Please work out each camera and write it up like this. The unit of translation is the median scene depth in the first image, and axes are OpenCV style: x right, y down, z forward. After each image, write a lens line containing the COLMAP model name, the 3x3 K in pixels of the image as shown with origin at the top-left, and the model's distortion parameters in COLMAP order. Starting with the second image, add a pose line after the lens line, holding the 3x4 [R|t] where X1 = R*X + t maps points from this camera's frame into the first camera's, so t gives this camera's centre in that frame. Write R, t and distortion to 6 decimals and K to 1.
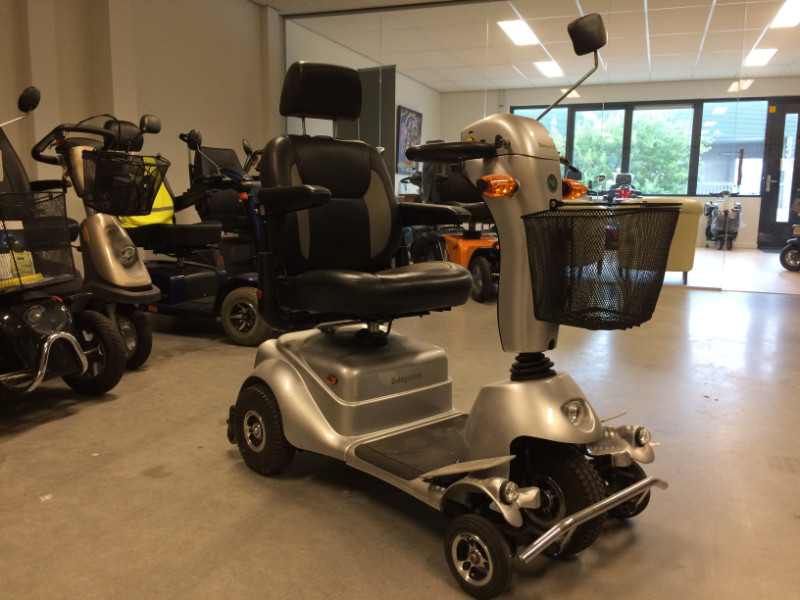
lens RADIAL K [[680.9, 0, 396.4], [0, 680.9, 299.1], [0, 0, 1]] dist [0.074657, -0.108211]
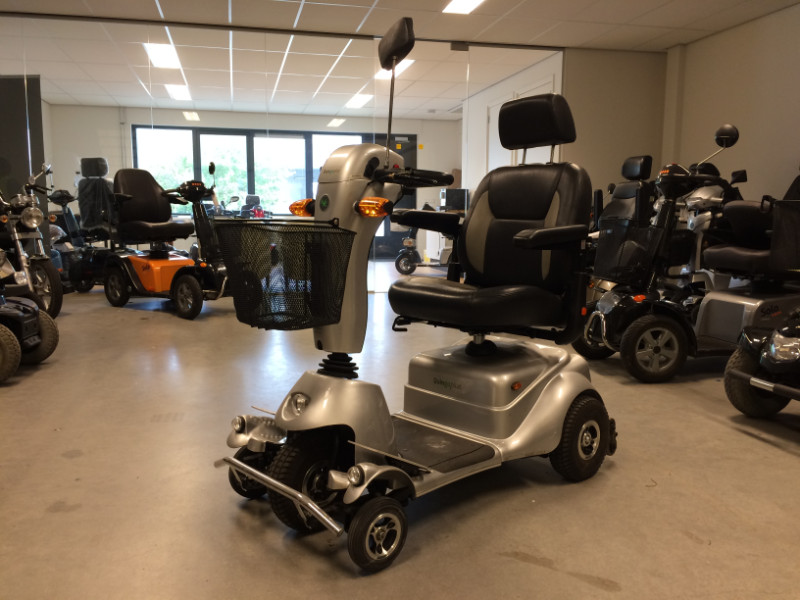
lens RADIAL K [[680.9, 0, 399.0], [0, 680.9, 298.4], [0, 0, 1]] dist [0.074657, -0.108211]
pose [[0.827598, -0.076574, 0.556074, -0.131916], [0.092697, 0.995694, -0.000848, 0.001865], [-0.553615, 0.052248, 0.831132, -0.019739]]
